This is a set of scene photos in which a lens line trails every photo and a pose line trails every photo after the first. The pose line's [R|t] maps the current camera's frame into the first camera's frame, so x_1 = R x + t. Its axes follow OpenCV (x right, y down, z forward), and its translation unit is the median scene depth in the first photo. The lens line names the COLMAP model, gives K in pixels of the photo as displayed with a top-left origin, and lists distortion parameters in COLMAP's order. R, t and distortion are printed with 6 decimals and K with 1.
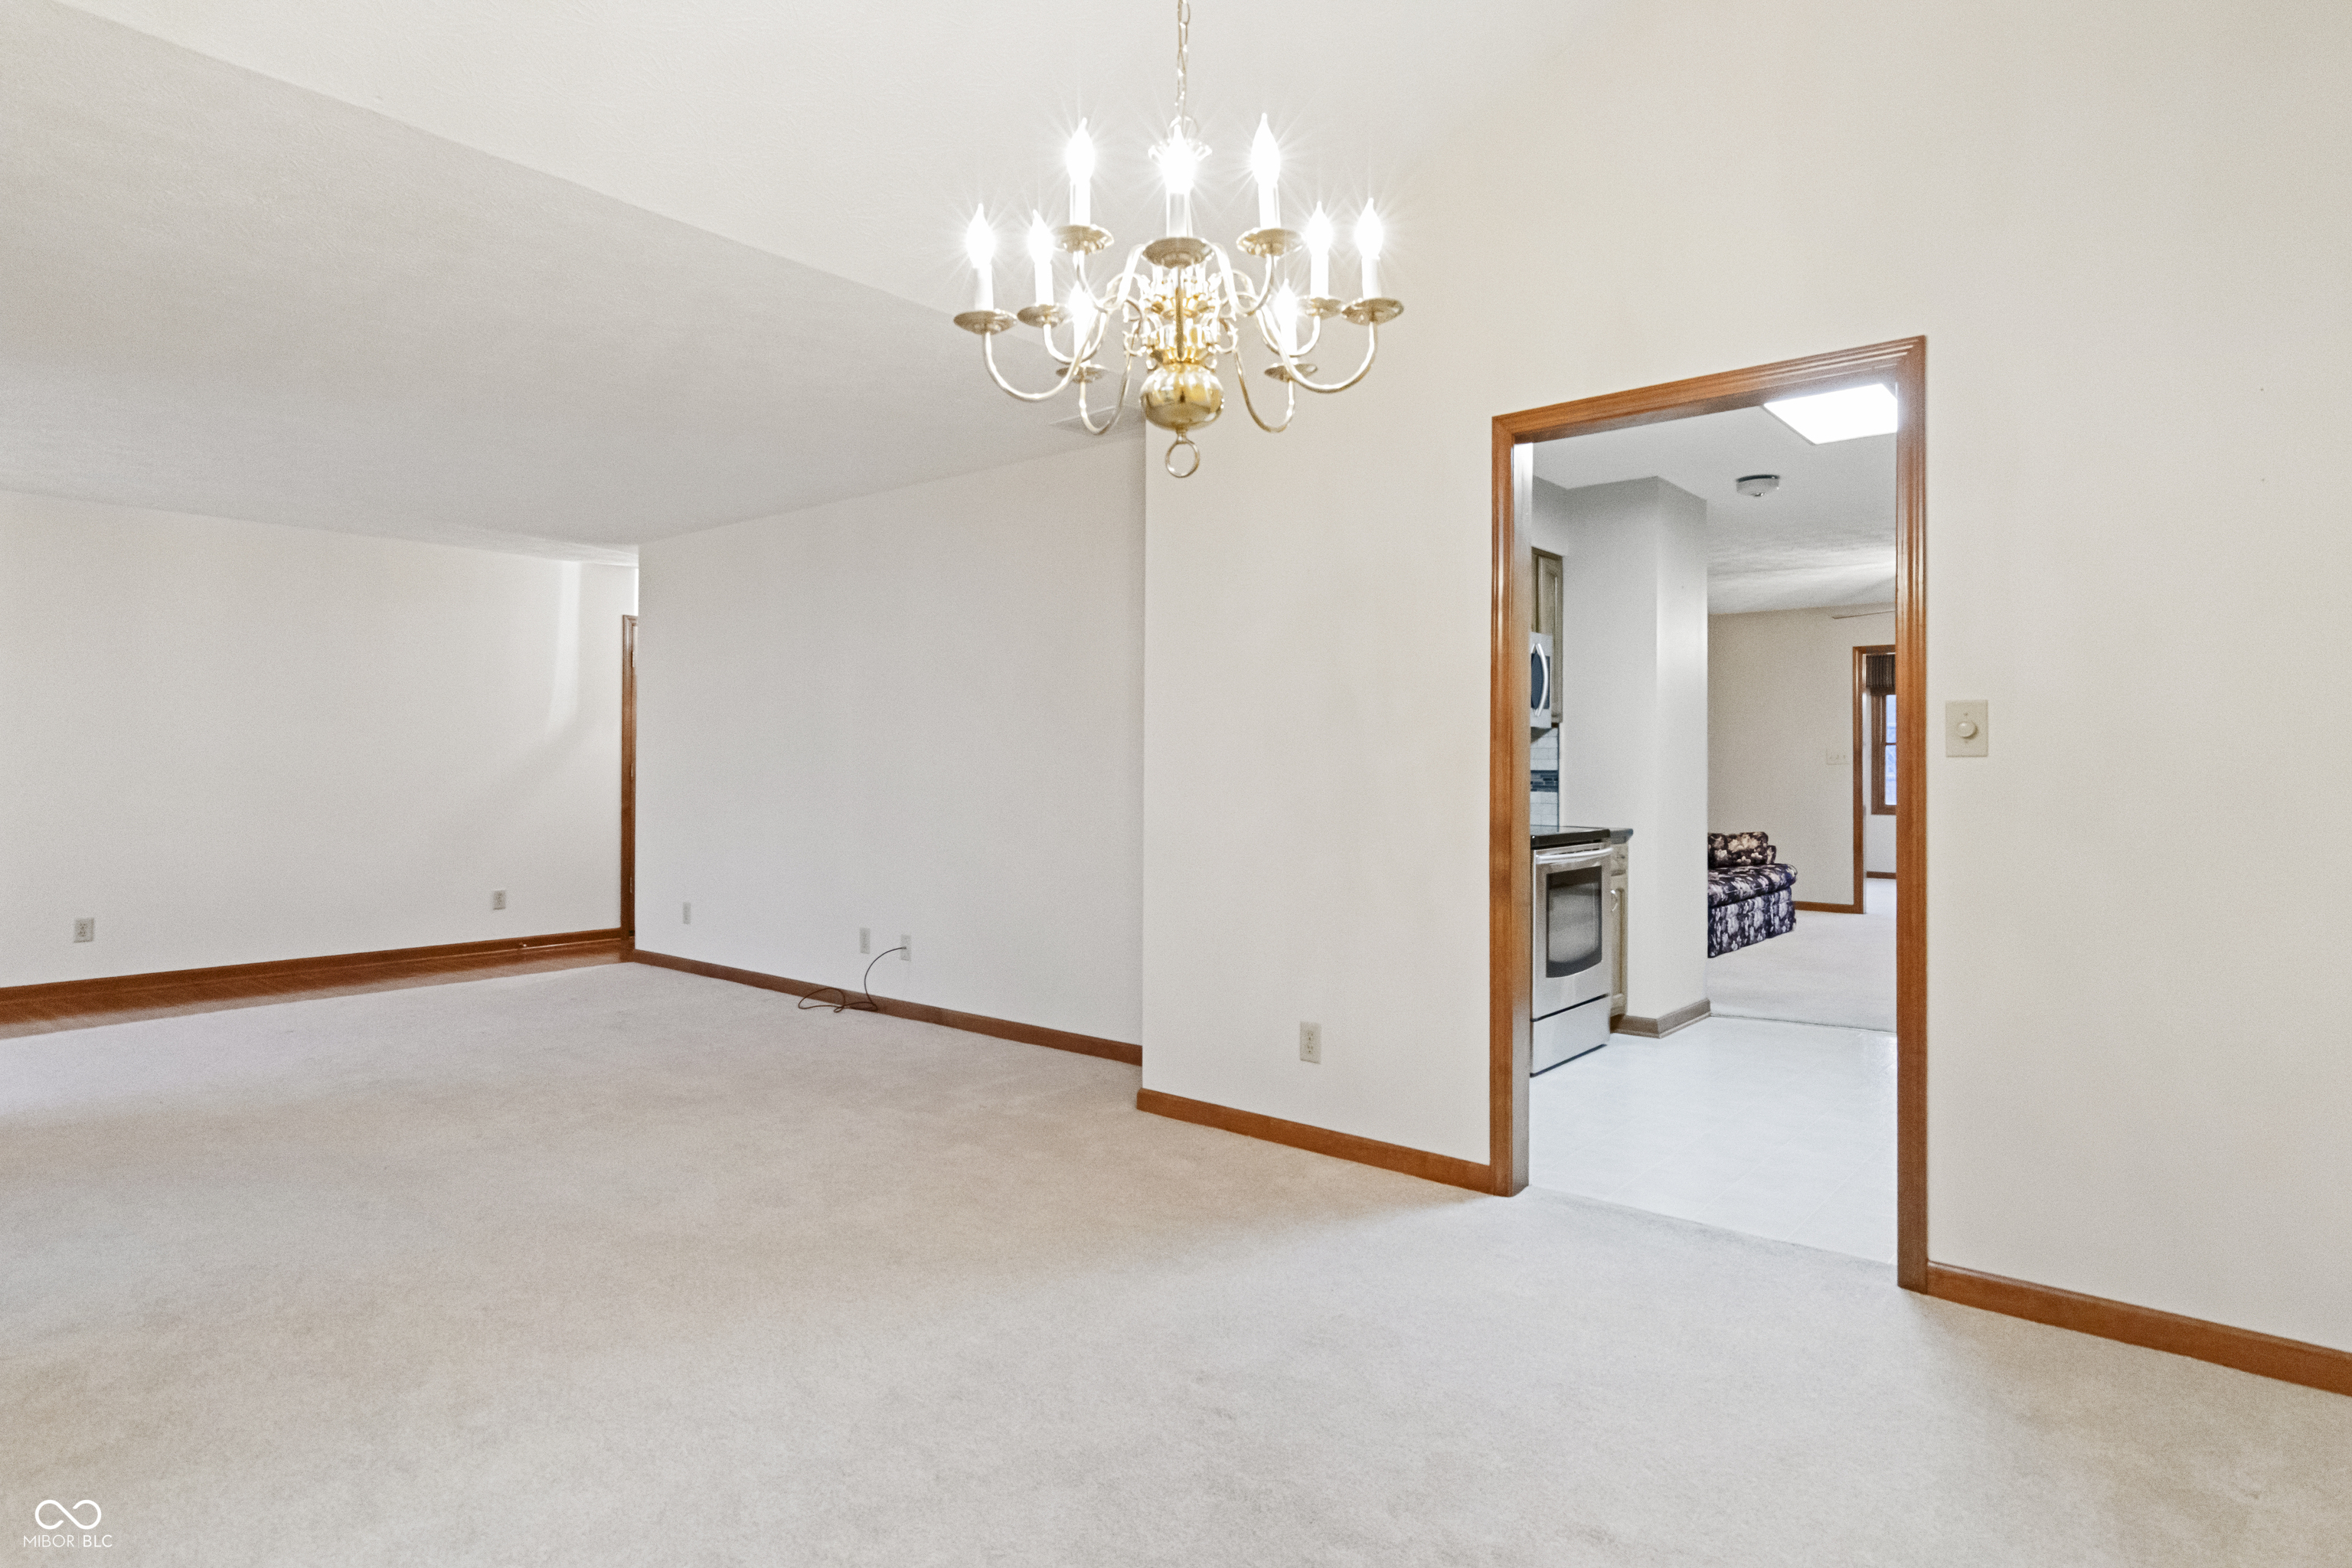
lens RADIAL K [[1261.0, 0, 1187.9], [0, 1261.0, 775.7], [0, 0, 1]] dist [0.004690, -0.000994]
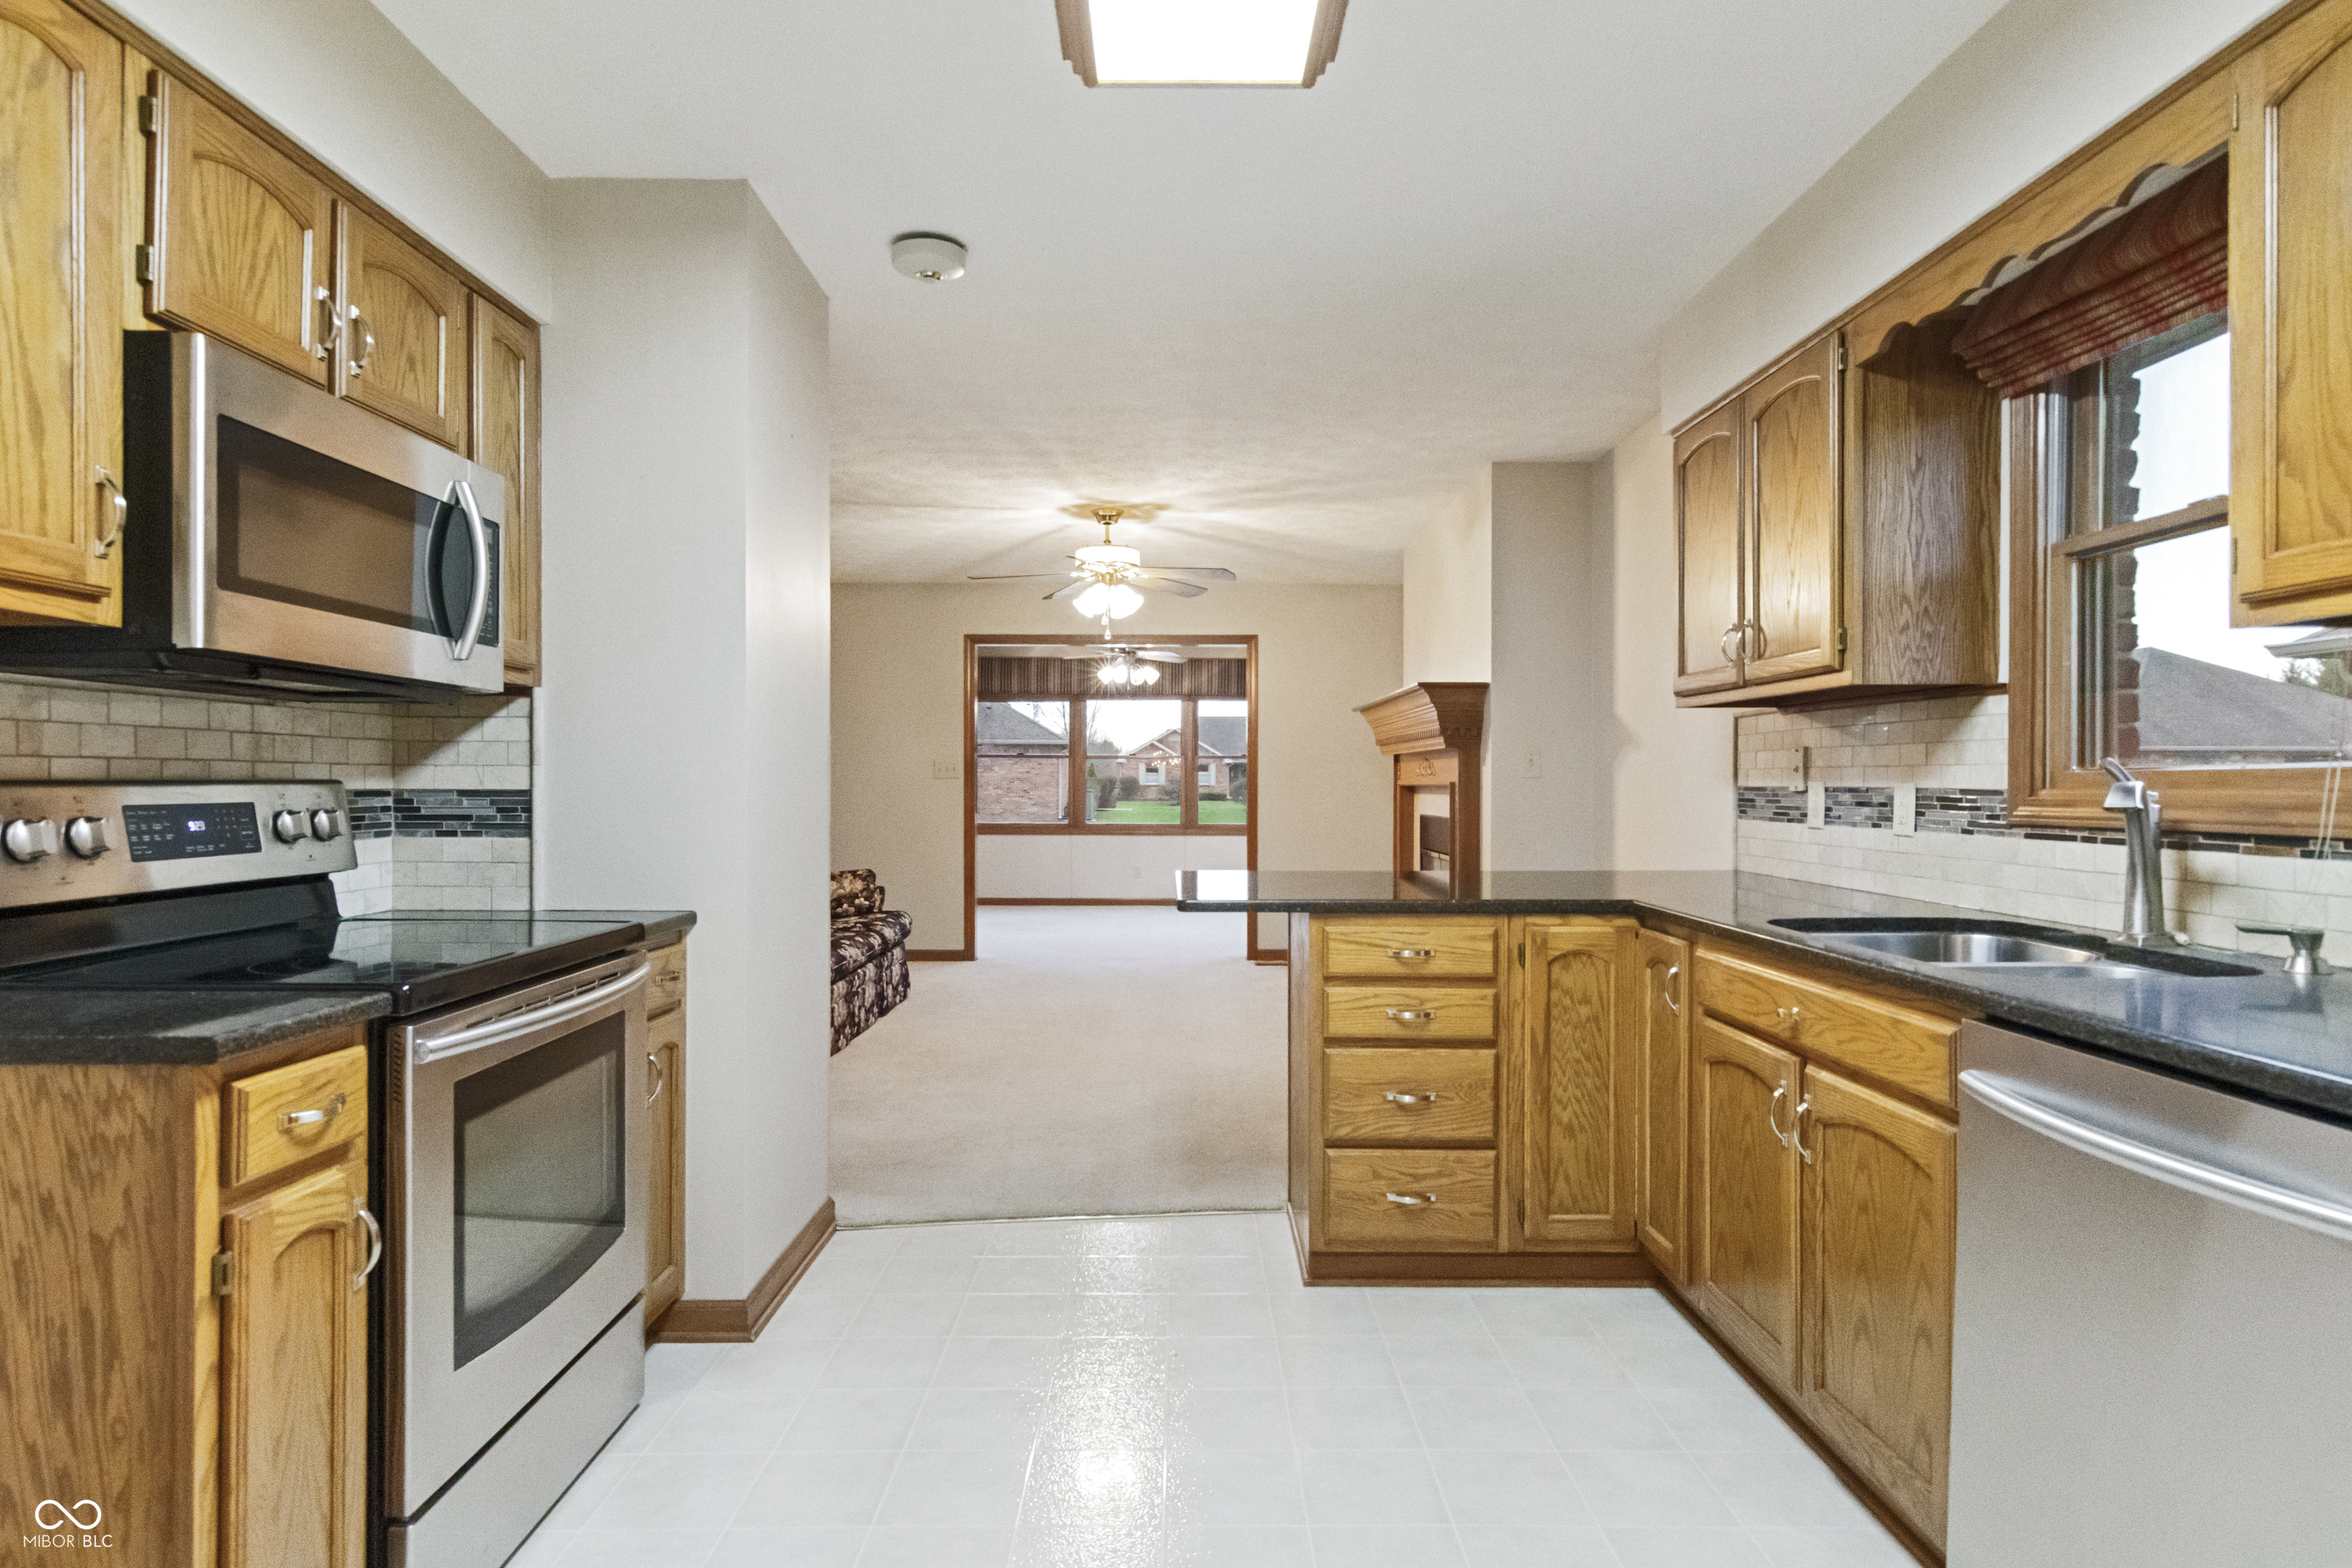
lens RADIAL K [[1261.0, 0, 1187.9], [0, 1261.0, 775.7], [0, 0, 1]] dist [0.004690, -0.000994]
pose [[0.754856, 0.002129, 0.655887, 0.170807], [0.005343, 0.999942, -0.009395, -0.003904], [-0.655869, 0.010596, 0.754801, 0.490663]]
